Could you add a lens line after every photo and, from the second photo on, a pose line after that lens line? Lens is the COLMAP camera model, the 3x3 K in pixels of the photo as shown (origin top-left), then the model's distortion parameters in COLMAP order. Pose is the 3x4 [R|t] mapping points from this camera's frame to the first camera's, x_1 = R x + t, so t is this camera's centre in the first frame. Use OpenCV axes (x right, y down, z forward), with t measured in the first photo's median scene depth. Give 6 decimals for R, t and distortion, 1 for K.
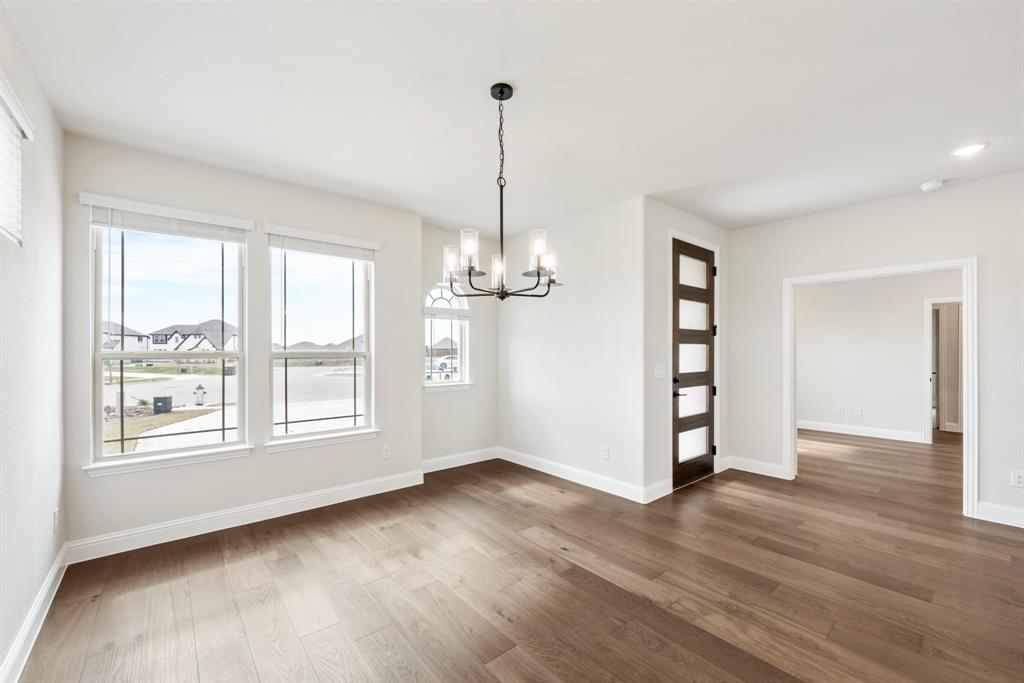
lens RADIAL K [[414.3, 0, 517.0], [0, 414.3, 347.3], [0, 0, 1]] dist [0.020872, -0.000517]
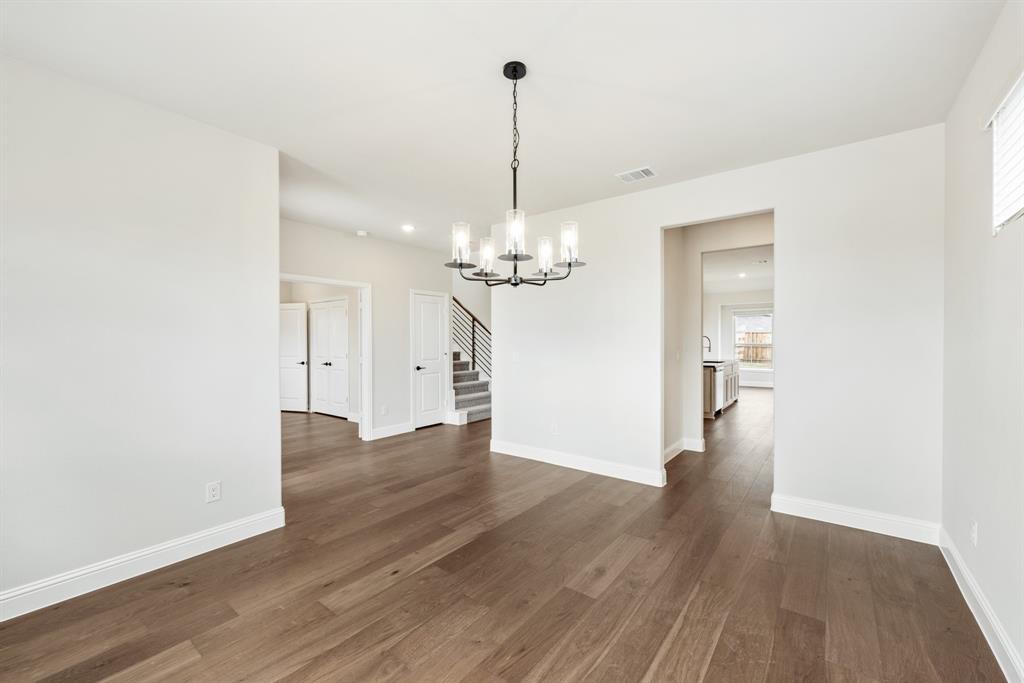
lens RADIAL K [[414.3, 0, 512.9], [0, 414.3, 341.4], [0, 0, 1]] dist [0.020872, -0.000517]
pose [[-0.196468, -0.000939, 0.980510, -0.777217], [-0.007577, 0.999971, -0.000560, 0.012284], [-0.980481, -0.007540, -0.196469, 0.948783]]
